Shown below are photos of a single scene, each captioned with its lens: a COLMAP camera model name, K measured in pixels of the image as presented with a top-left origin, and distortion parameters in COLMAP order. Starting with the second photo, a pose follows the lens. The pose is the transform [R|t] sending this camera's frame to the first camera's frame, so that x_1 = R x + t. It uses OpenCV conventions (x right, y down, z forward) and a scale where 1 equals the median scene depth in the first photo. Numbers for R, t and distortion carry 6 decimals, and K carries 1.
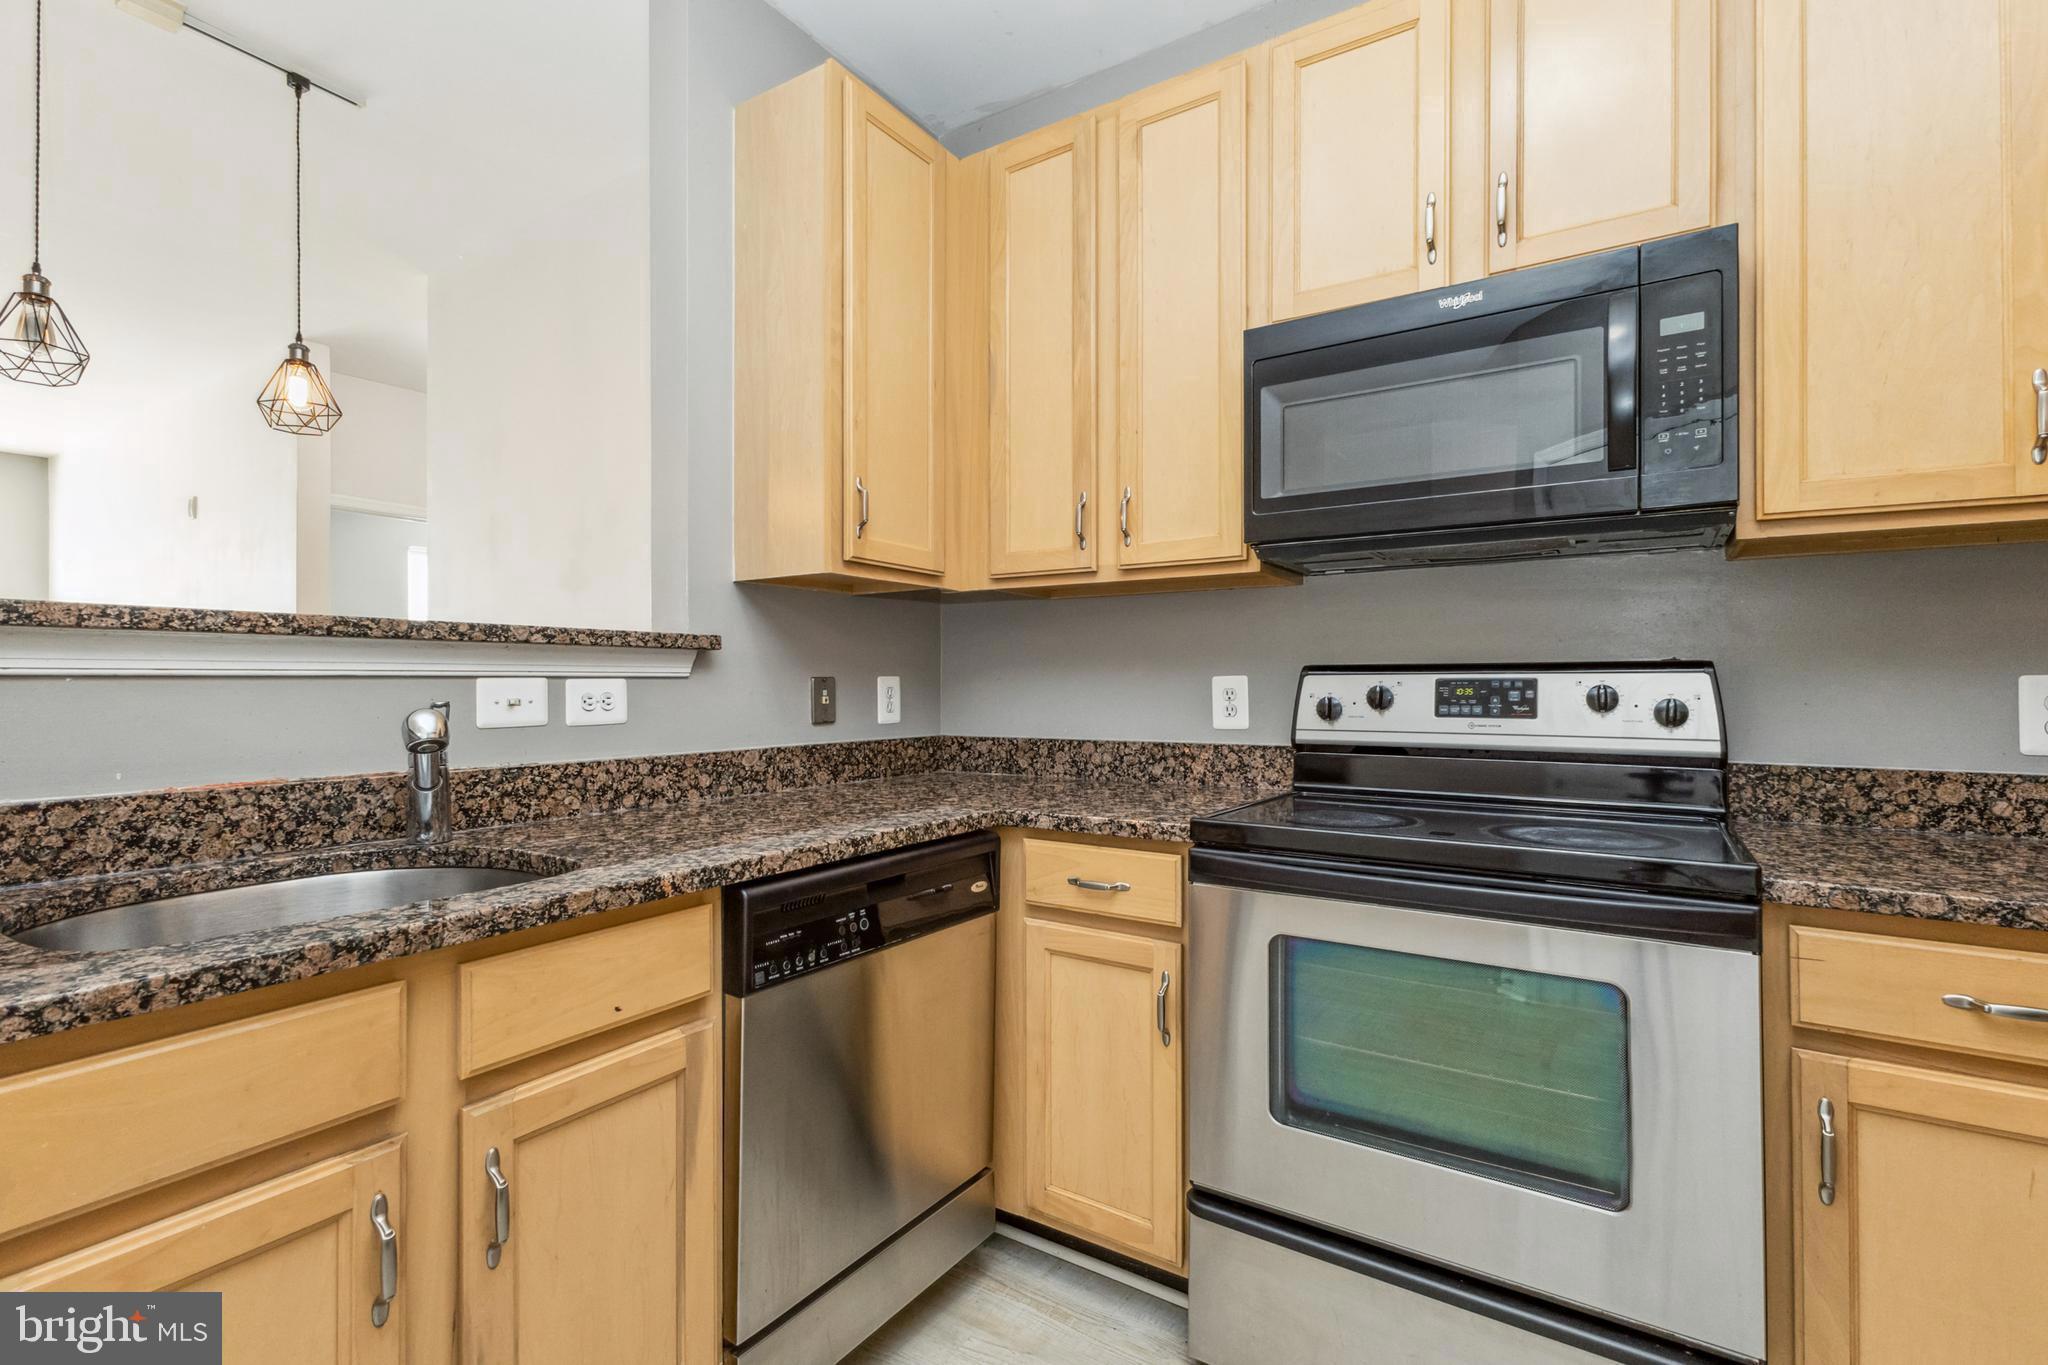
lens RADIAL K [[924.3, 0, 1018.5], [0, 924.3, 681.3], [0, 0, 1]] dist [0.011610, -0.001155]
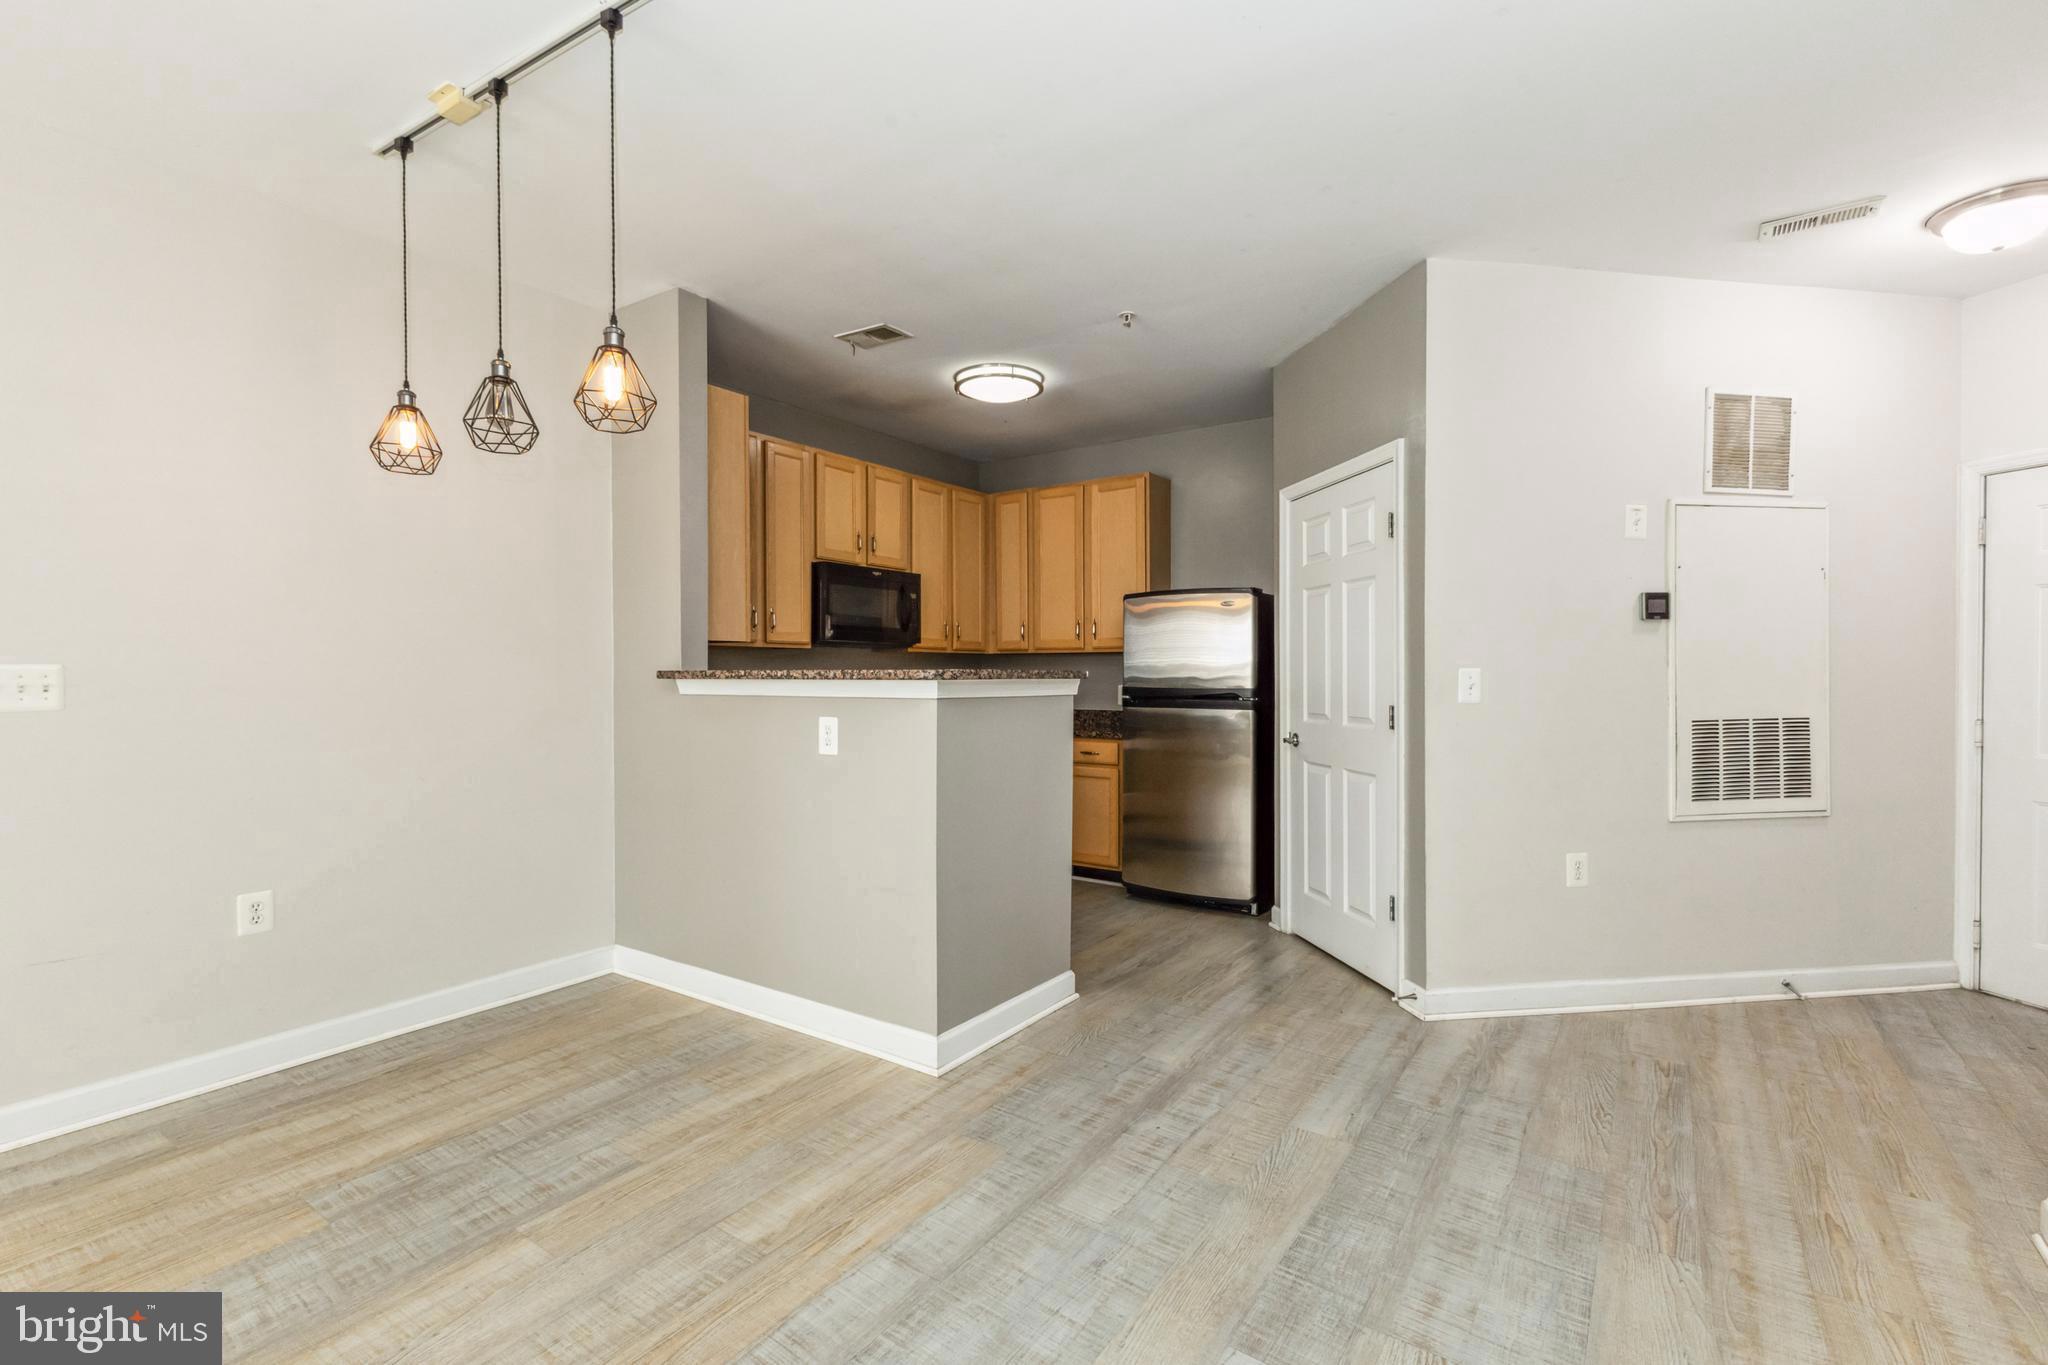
lens RADIAL K [[924.3, 0, 1006.7], [0, 924.3, 684.0], [0, 0, 1]] dist [0.011610, -0.001155]
pose [[0.046859, -0.010455, 0.998847, -2.451557], [-0.002599, 0.999941, 0.010589, -0.048929], [-0.998898, -0.003092, 0.046829, 0.340980]]
